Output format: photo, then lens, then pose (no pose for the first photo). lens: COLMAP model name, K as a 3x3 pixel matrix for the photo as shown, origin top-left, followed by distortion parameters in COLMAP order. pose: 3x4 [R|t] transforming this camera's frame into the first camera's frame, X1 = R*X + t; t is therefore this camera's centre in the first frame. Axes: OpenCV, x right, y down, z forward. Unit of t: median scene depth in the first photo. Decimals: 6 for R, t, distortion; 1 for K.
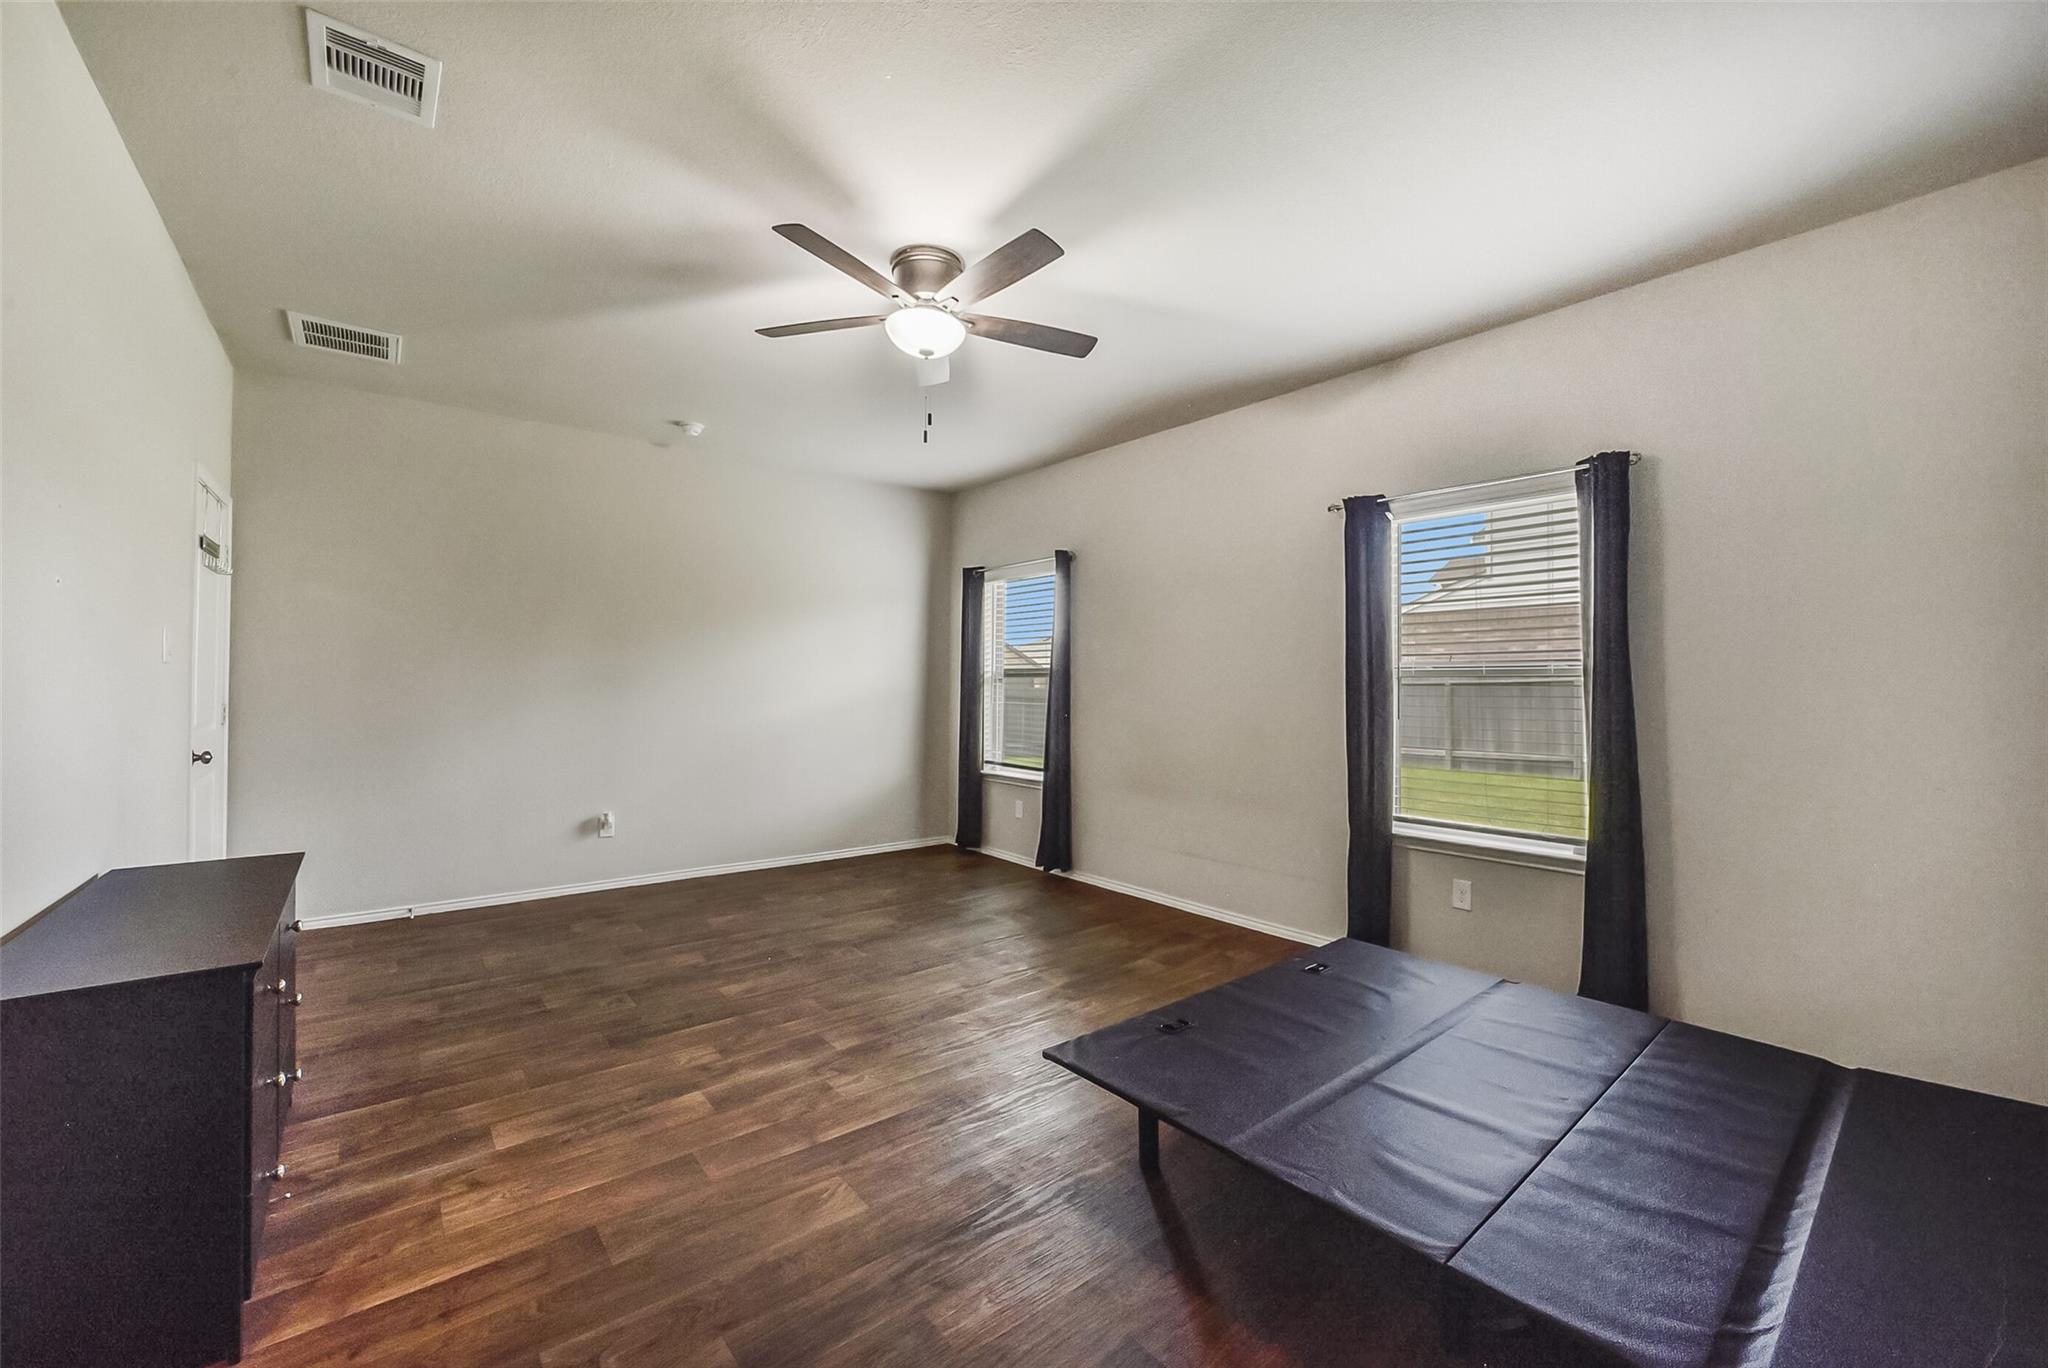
lens RADIAL K [[797.1, 0, 1042.9], [0, 797.1, 691.3], [0, 0, 1]] dist [-0.000489, 0.000262]
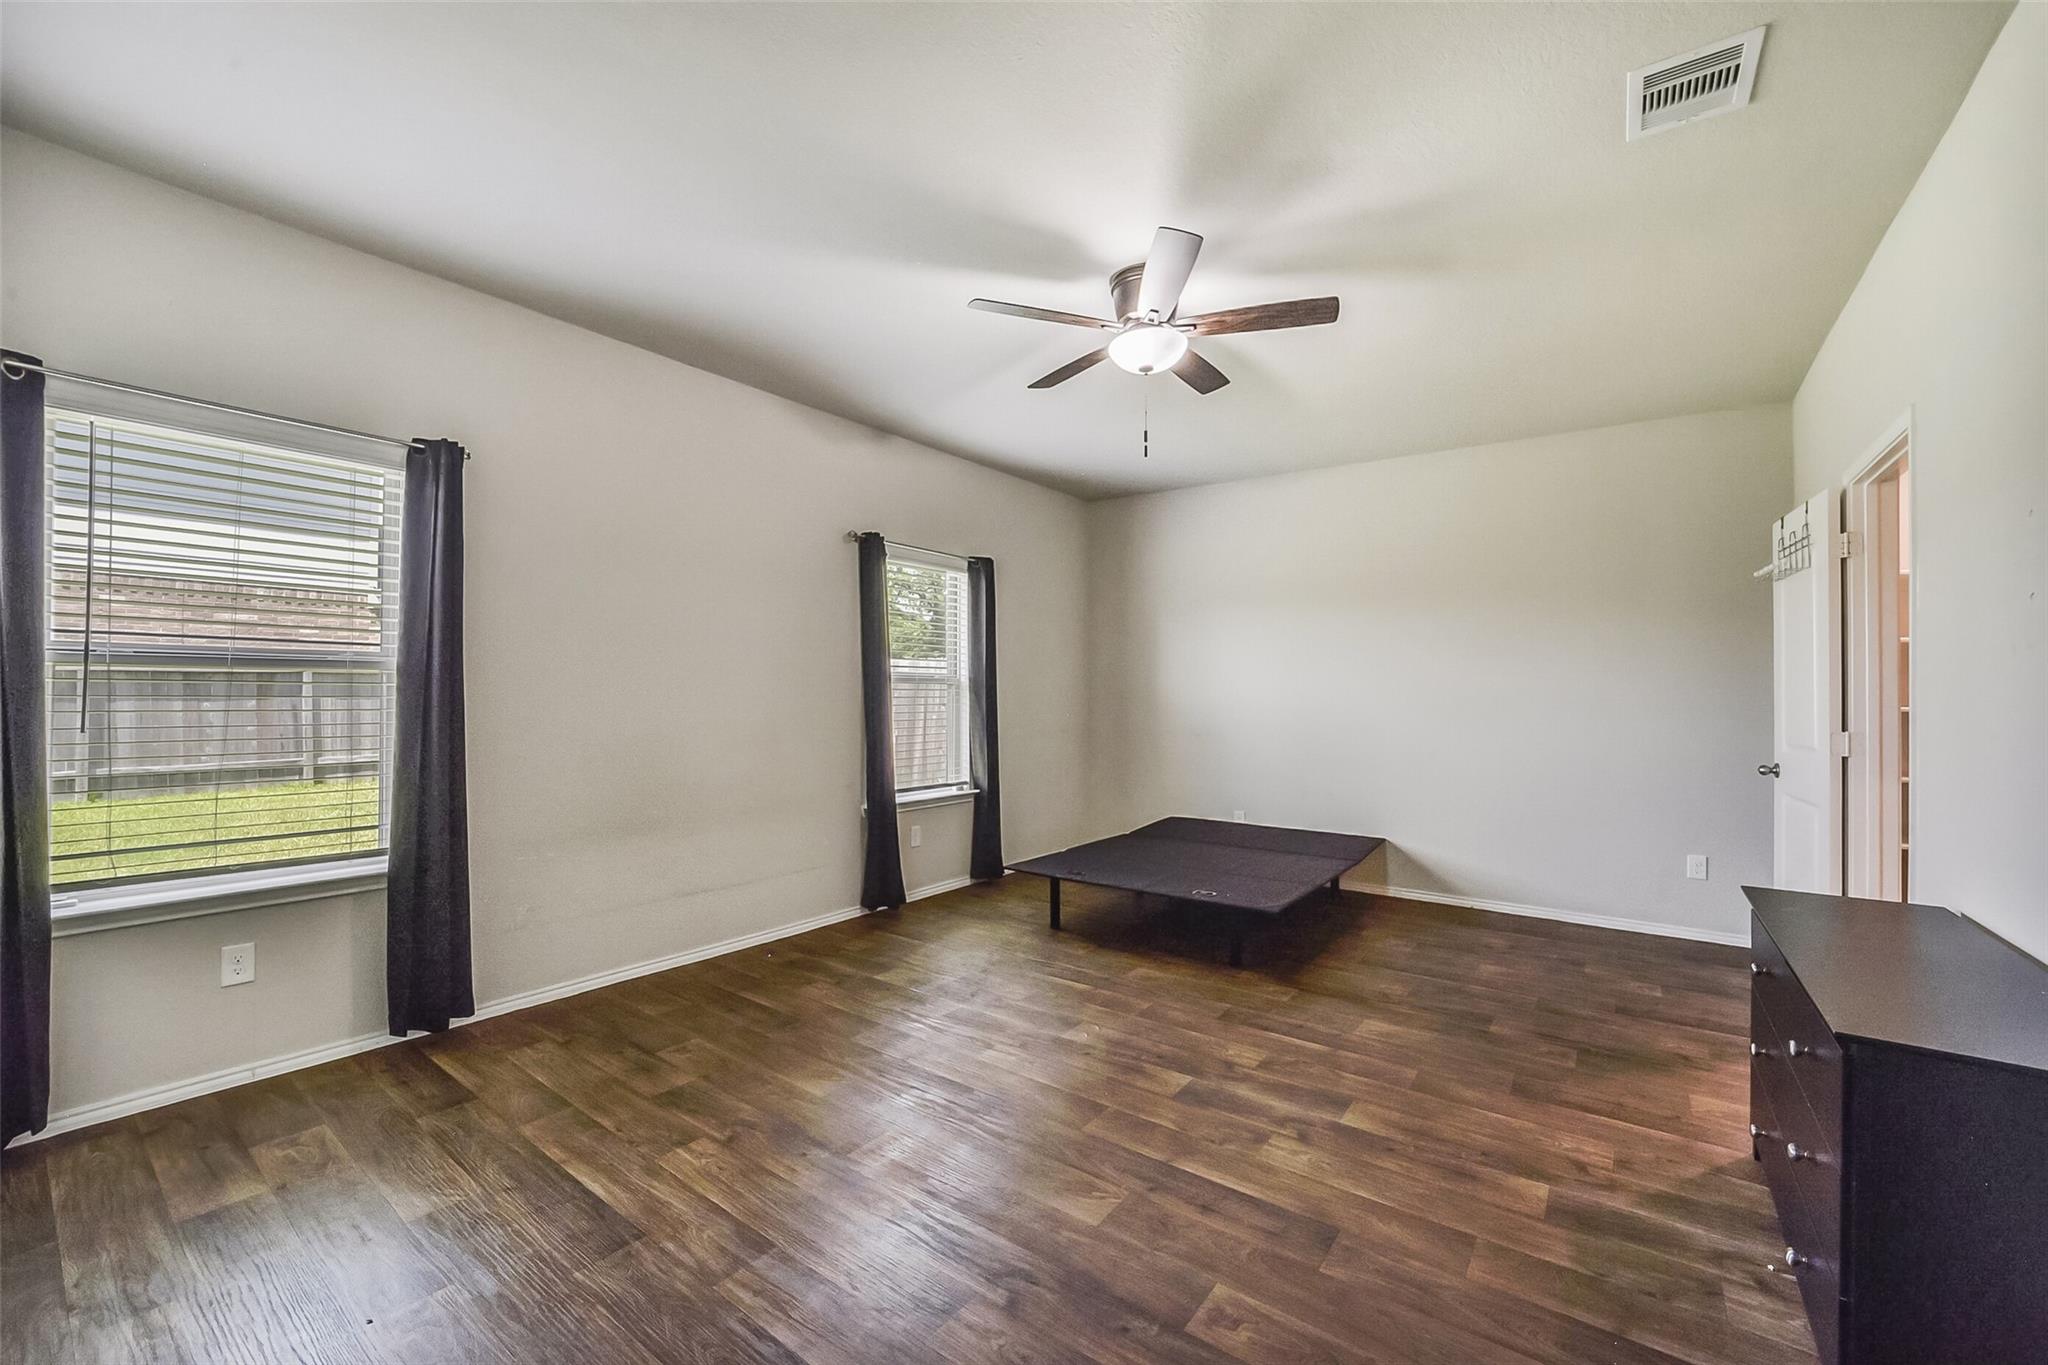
lens RADIAL K [[797.1, 0, 1042.9], [0, 797.1, 689.8], [0, 0, 1]] dist [-0.000489, 0.000262]
pose [[-0.234608, 0.001487, 0.972089, -0.880950], [-0.014269, 0.999886, -0.004974, -0.001591], [-0.971985, -0.015037, -0.234560, 1.090949]]
